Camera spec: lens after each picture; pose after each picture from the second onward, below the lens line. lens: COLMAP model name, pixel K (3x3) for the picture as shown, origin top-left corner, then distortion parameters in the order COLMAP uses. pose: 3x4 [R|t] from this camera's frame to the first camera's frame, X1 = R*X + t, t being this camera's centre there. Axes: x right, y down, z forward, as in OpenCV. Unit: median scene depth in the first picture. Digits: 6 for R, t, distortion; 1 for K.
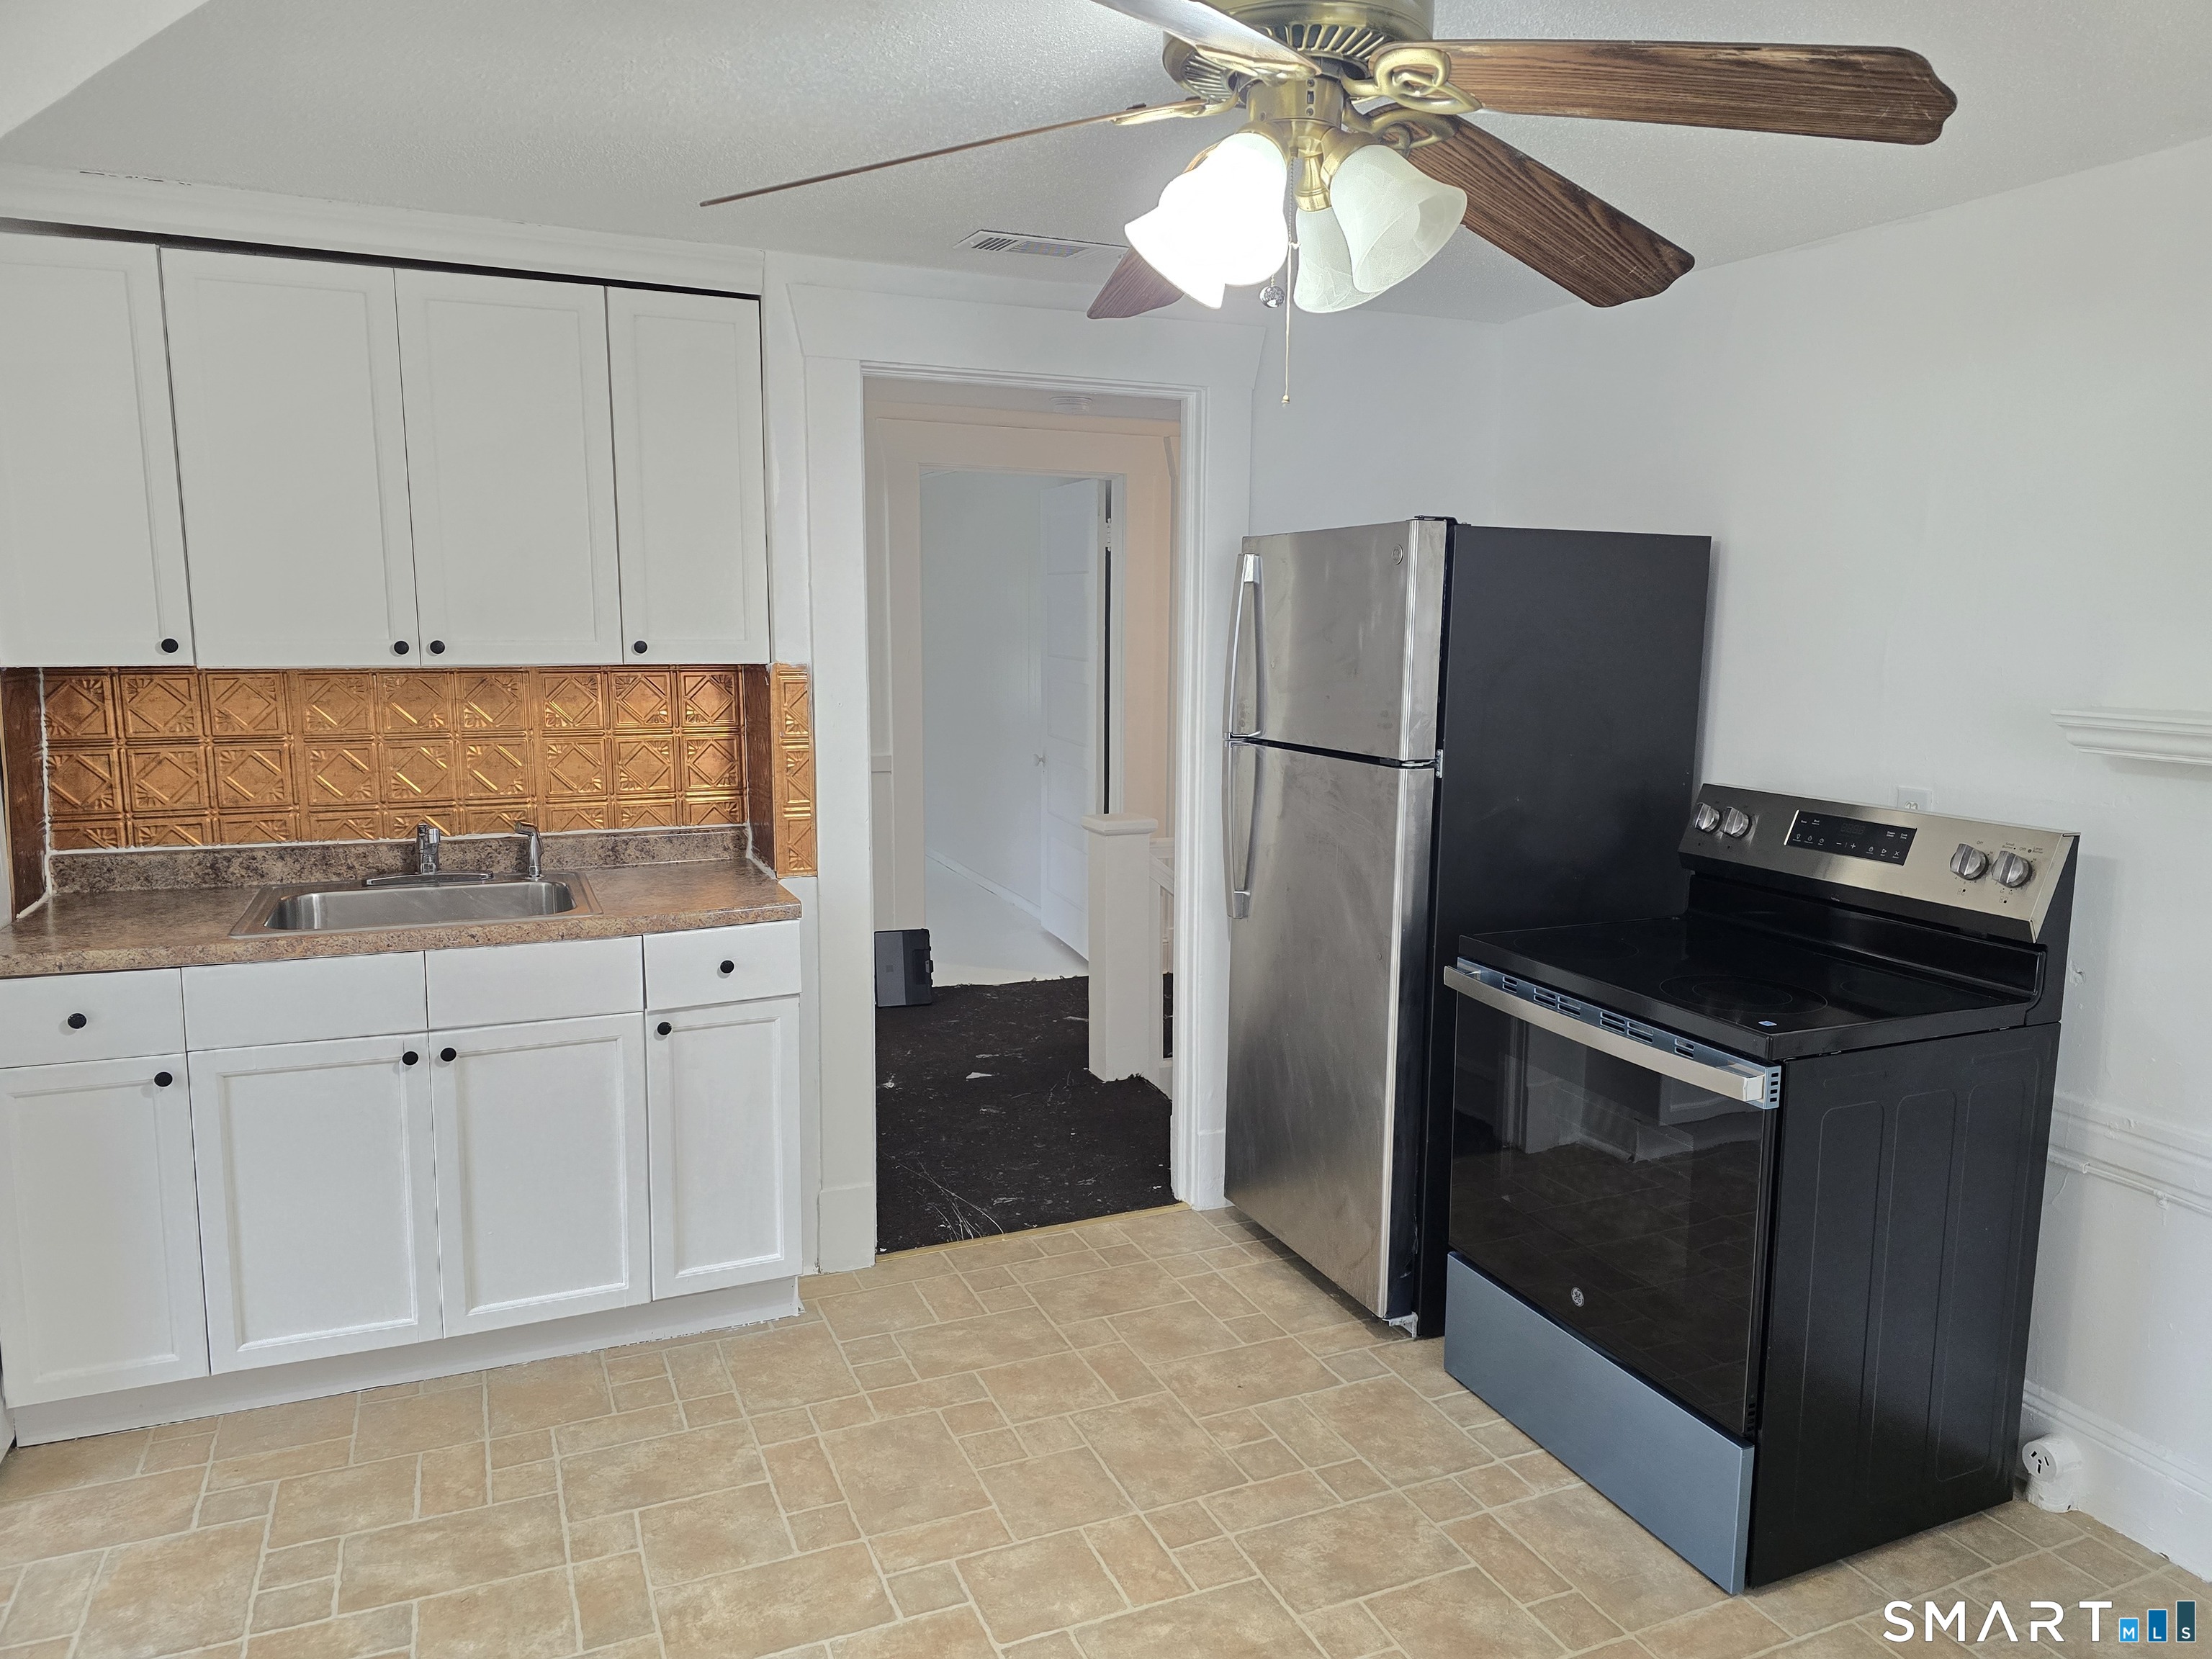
lens RADIAL K [[1474.8, 0, 1115.2], [0, 1474.8, 825.0], [0, 0, 1]] dist [0.030009, -0.015030]
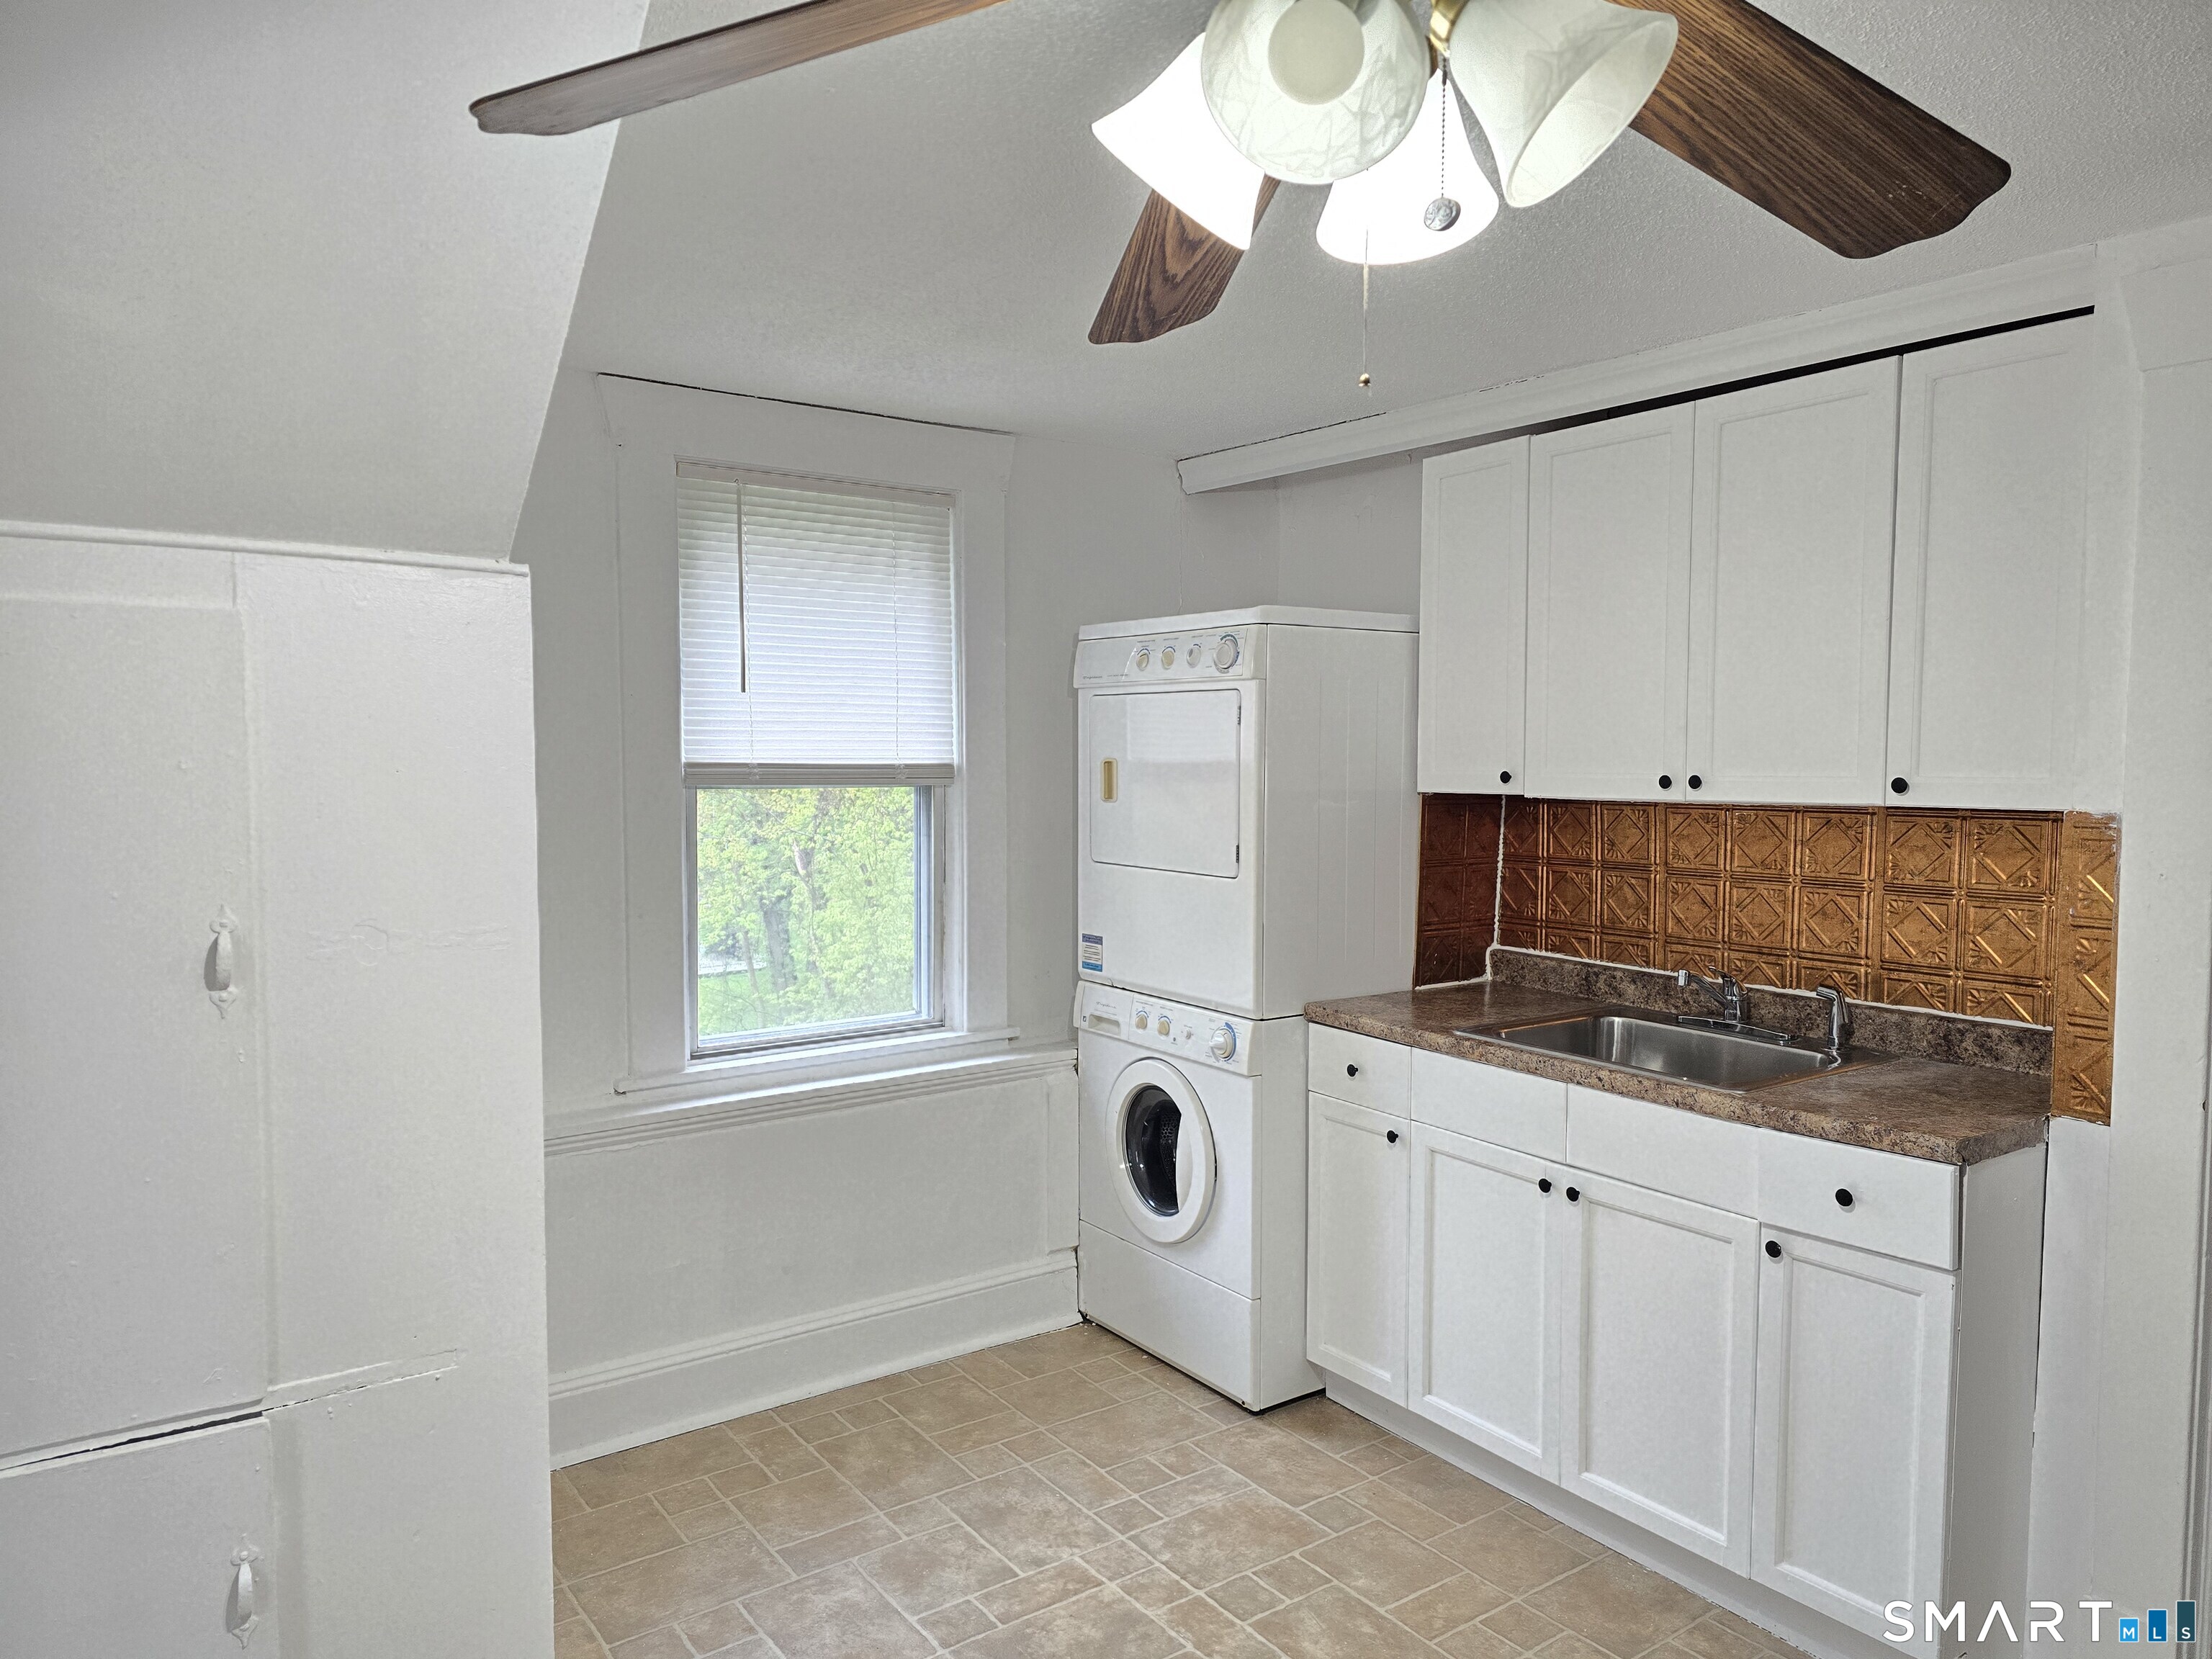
lens RADIAL K [[1474.8, 0, 1124.7], [0, 1474.8, 841.2], [0, 0, 1]] dist [0.030009, -0.015030]
pose [[0.229497, 0.053197, -0.971854, 0.382340], [-0.140939, 0.989798, 0.020897, -0.049260], [0.963051, 0.132176, 0.234653, 0.421723]]
